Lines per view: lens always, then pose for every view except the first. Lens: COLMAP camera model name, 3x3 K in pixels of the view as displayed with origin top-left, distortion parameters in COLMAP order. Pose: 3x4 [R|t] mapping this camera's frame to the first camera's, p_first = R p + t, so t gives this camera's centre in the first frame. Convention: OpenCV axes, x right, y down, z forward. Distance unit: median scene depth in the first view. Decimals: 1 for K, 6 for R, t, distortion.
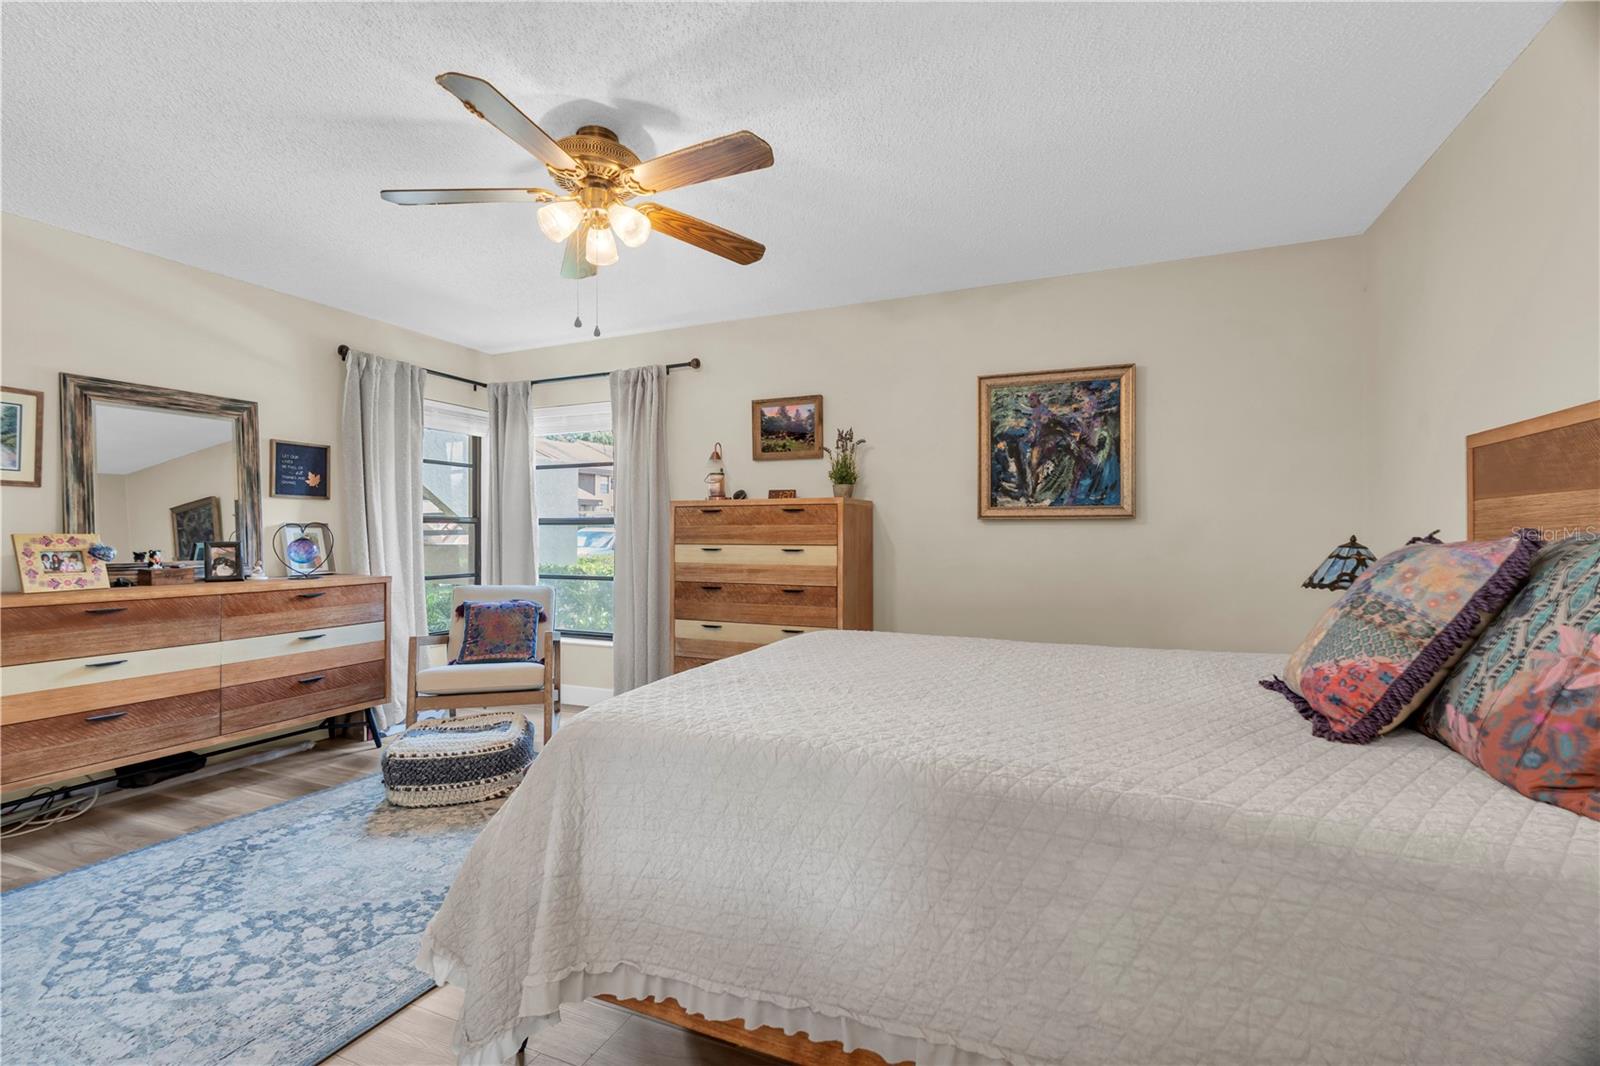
lens RADIAL K [[712.8, 0, 804.5], [0, 712.8, 535.9], [0, 0, 1]] dist [-0.017029, 0.002550]
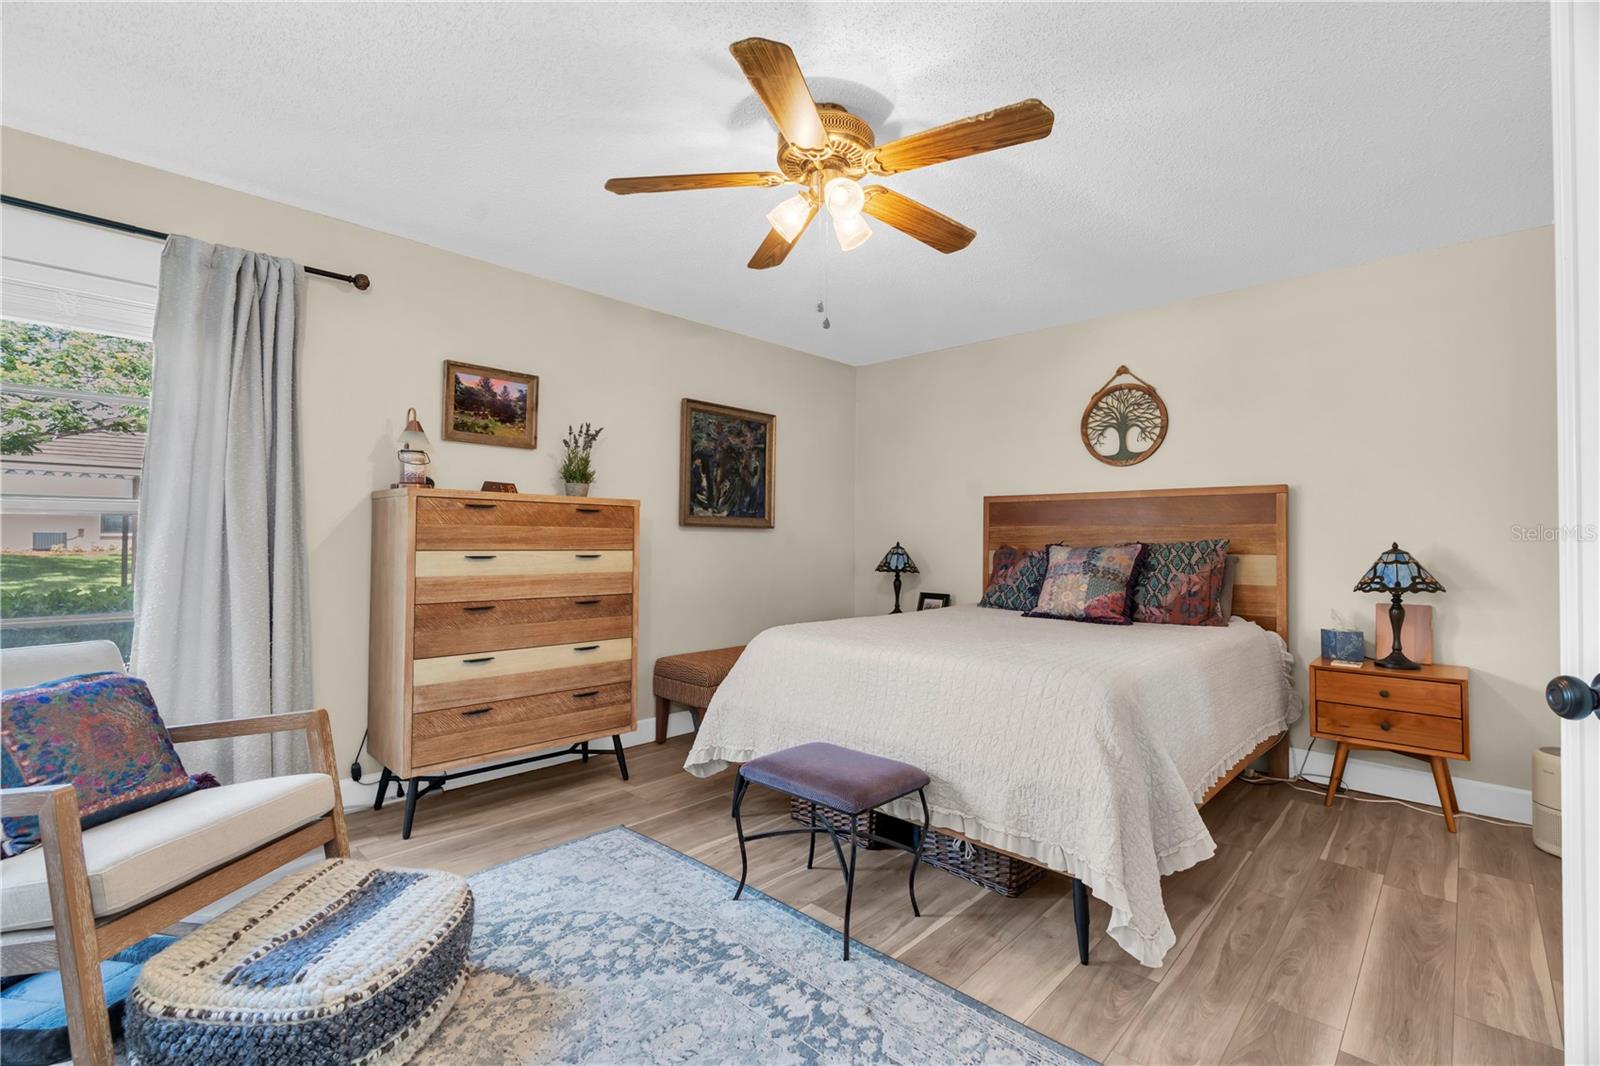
lens RADIAL K [[712.8, 0, 801.3], [0, 712.8, 527.5], [0, 0, 1]] dist [-0.017029, 0.002550]
pose [[0.341707, 0.020054, 0.939593, -0.741591], [-0.008004, 0.999798, -0.018428, -0.001064], [-0.939773, -0.001224, 0.341798, 0.442186]]
